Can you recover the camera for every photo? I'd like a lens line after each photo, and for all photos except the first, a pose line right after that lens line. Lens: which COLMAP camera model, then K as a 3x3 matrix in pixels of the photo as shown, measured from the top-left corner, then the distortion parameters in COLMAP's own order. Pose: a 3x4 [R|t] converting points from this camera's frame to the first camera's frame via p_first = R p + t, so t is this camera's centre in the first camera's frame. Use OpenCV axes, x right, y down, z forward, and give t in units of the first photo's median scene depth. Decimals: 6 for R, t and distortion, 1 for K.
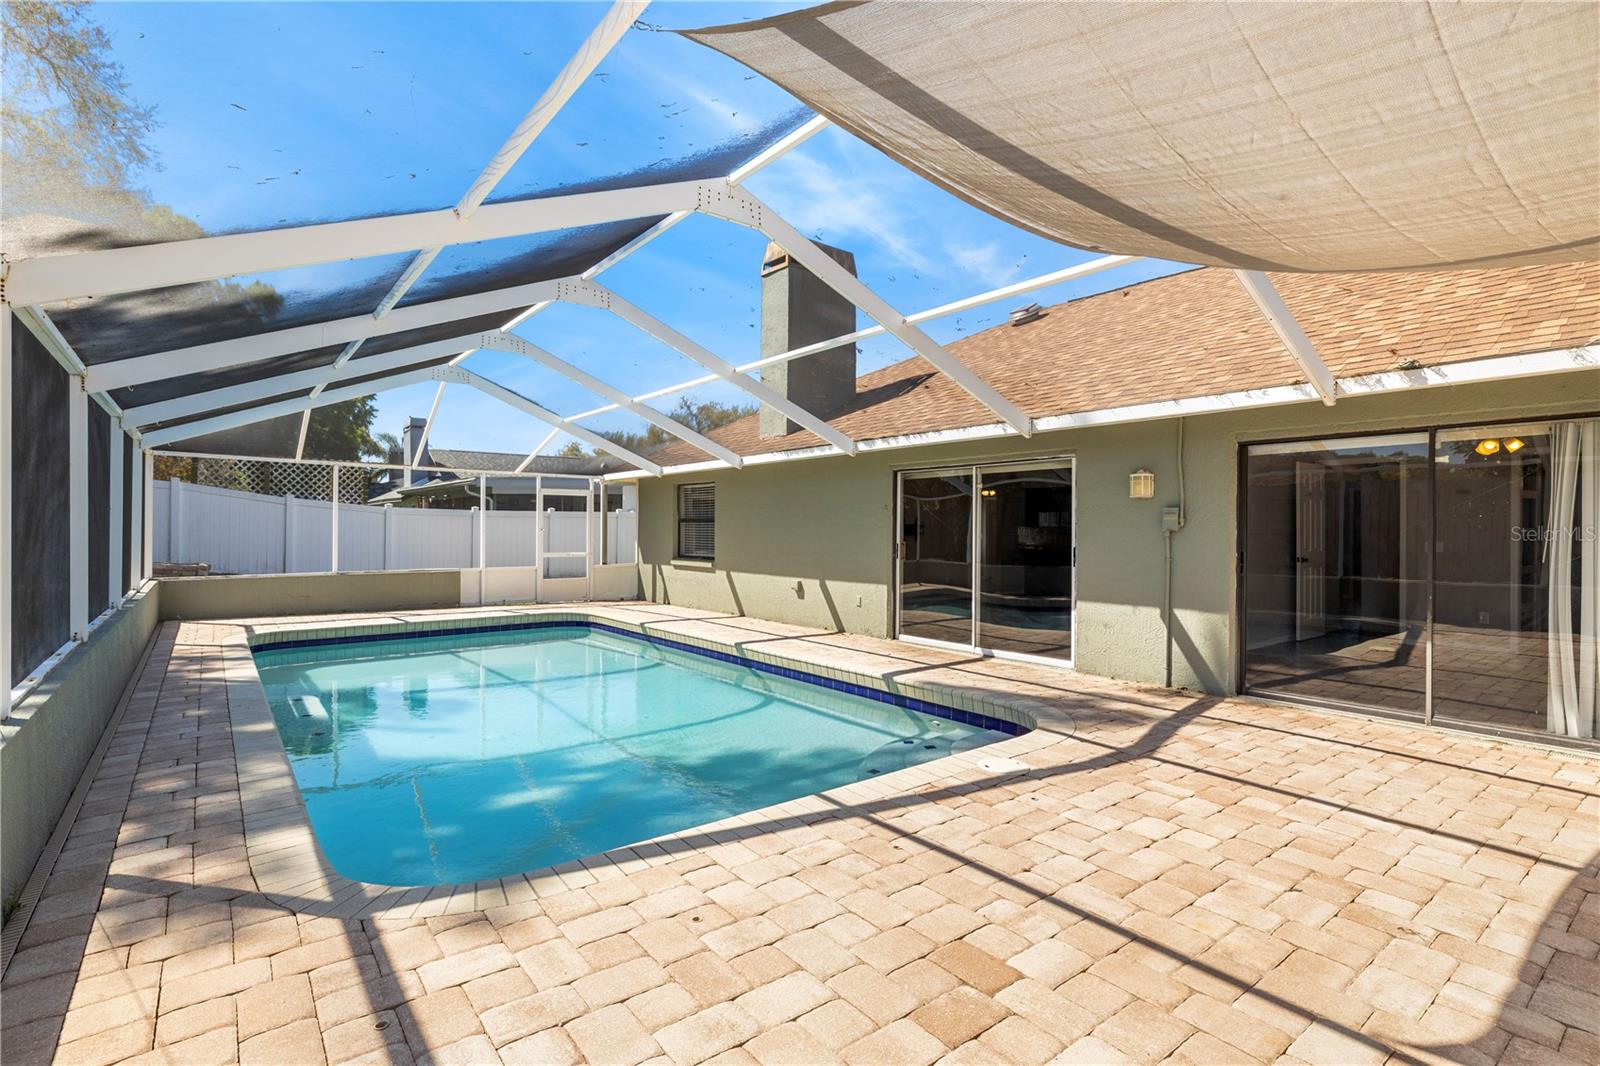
lens RADIAL K [[768.7, 0, 802.7], [0, 768.7, 530.2], [0, 0, 1]] dist [-0.000321, 0.000133]
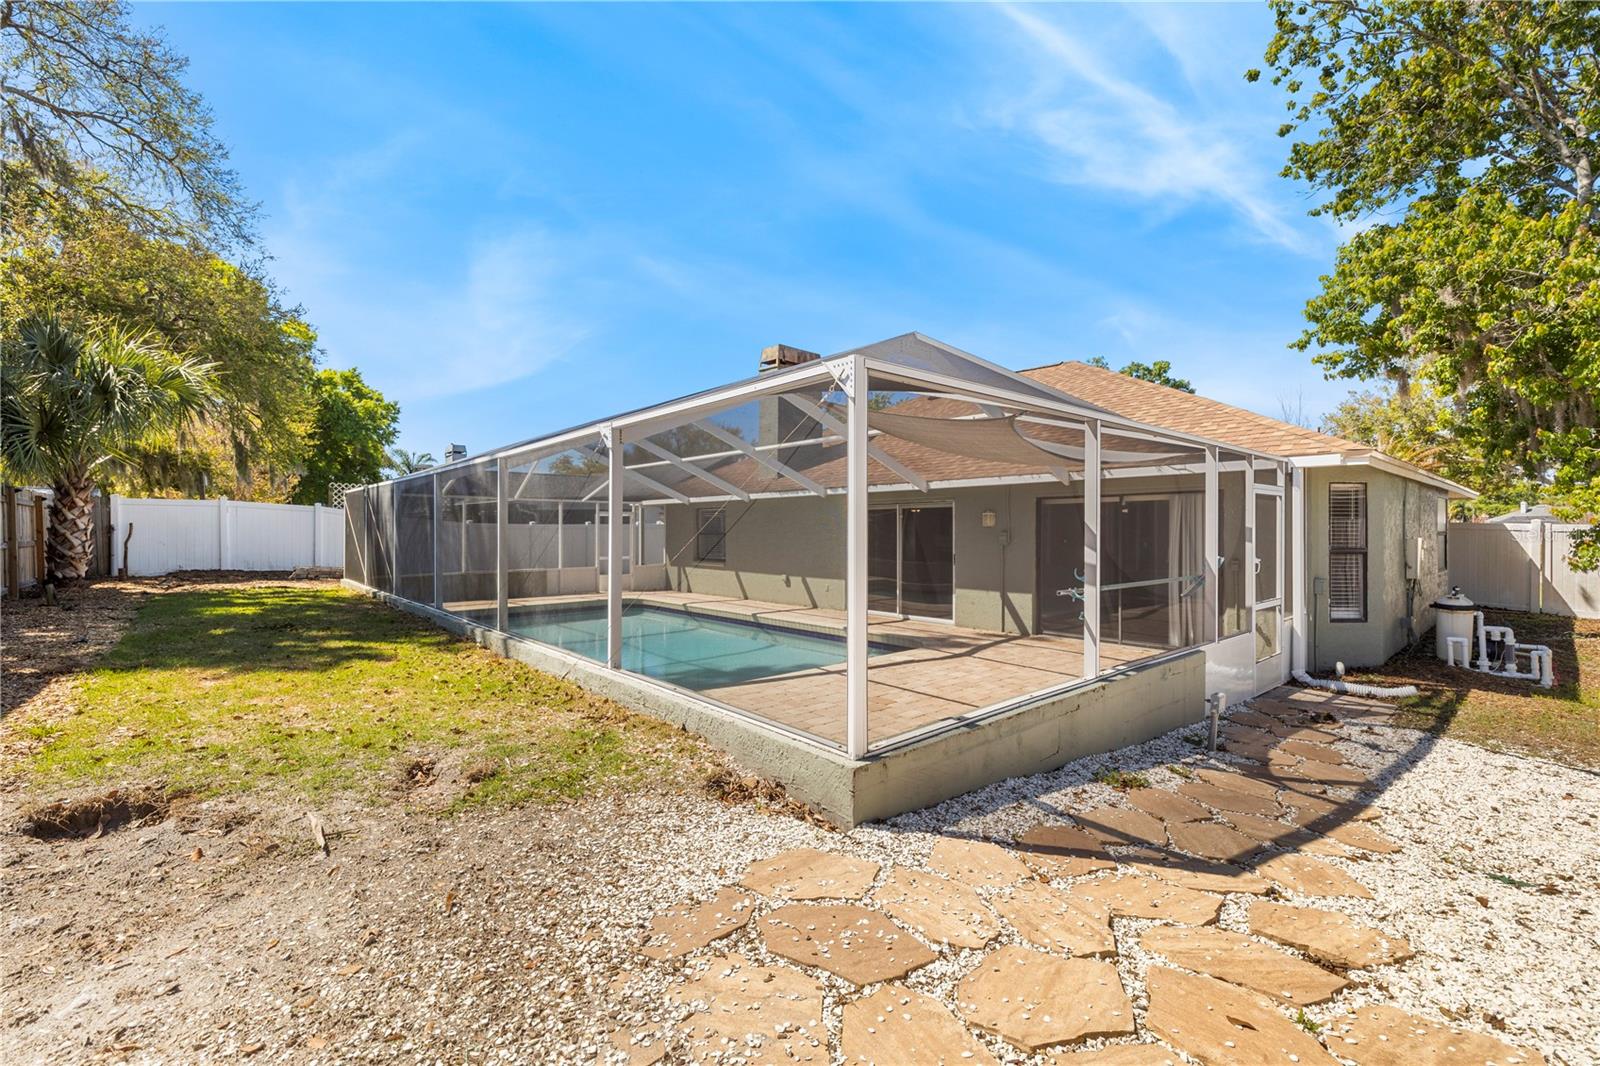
lens RADIAL K [[703.6, 0, 799.5], [0, 703.6, 532.4], [0, 0, 1]] dist [0.003359, 0.000037]
pose [[0.998450, -0.004885, 0.055433, -0.058031], [0.004655, 0.999980, 0.004286, -0.025769], [-0.055453, -0.004021, 0.998453, -0.405114]]
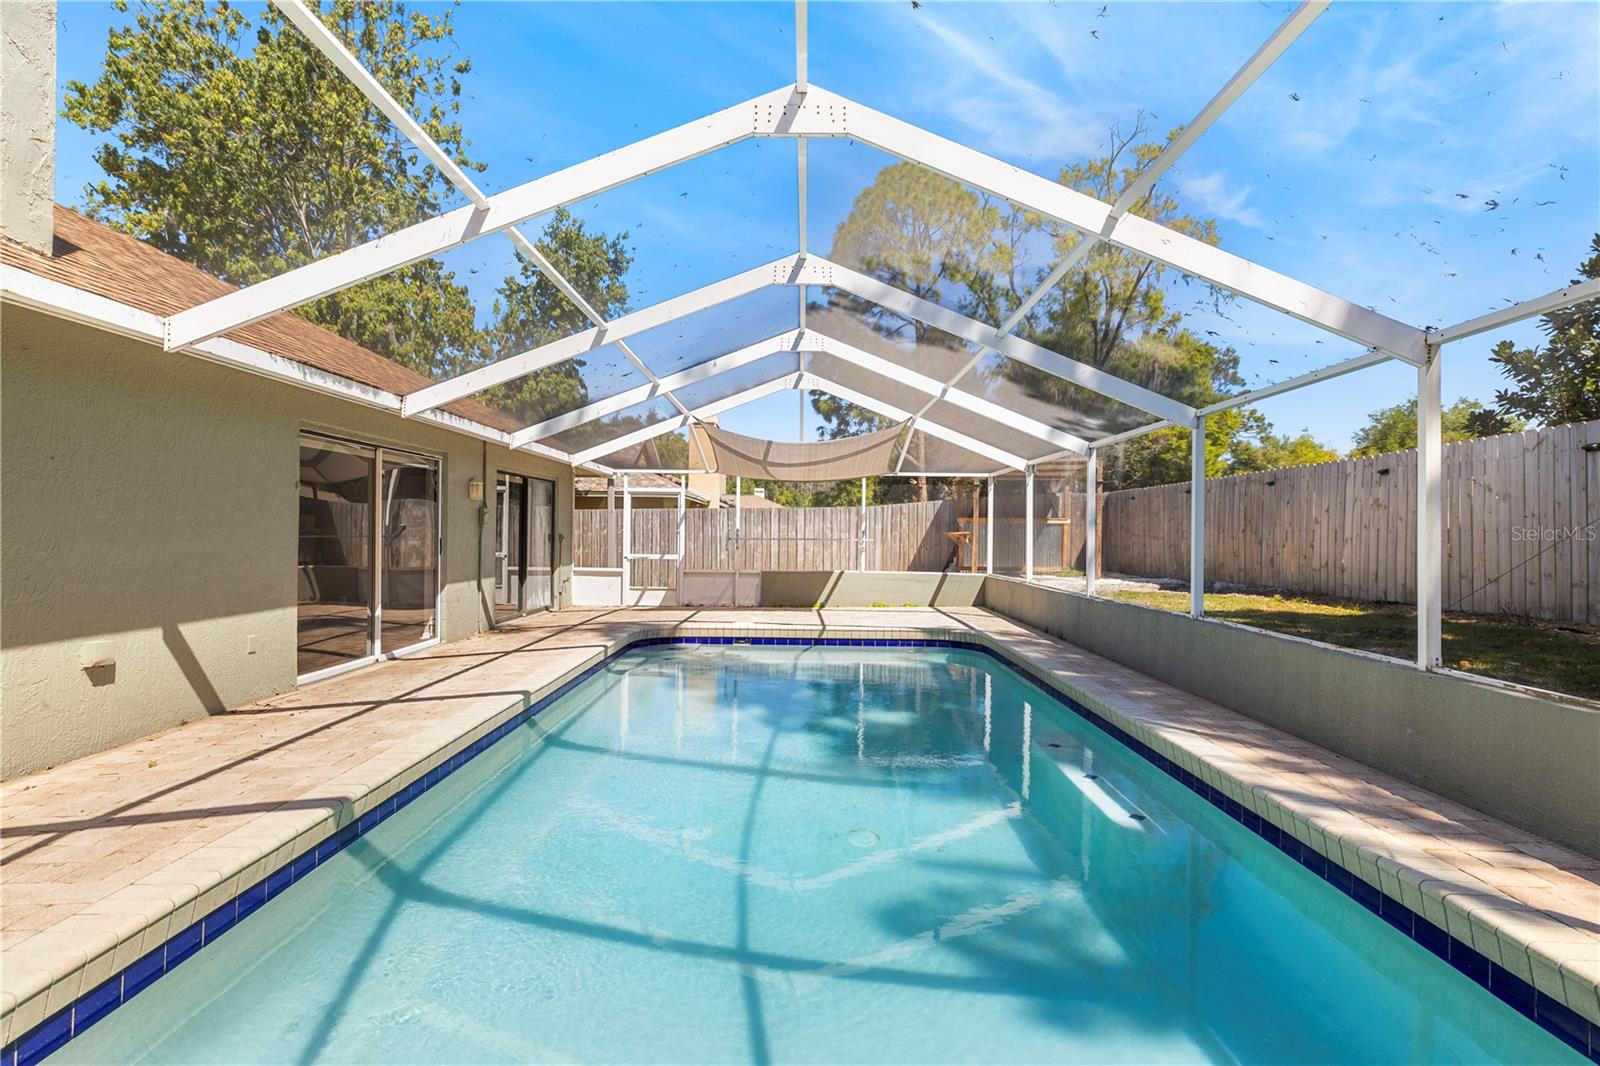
lens RADIAL K [[768.7, 0, 805.5], [0, 768.7, 533.5], [0, 0, 1]] dist [-0.000321, 0.000133]
pose [[-0.786614, -0.017245, 0.617205, -0.571311], [-0.019474, 0.999806, 0.003117, 0.000044], [-0.617138, -0.009568, -0.786796, 1.144258]]
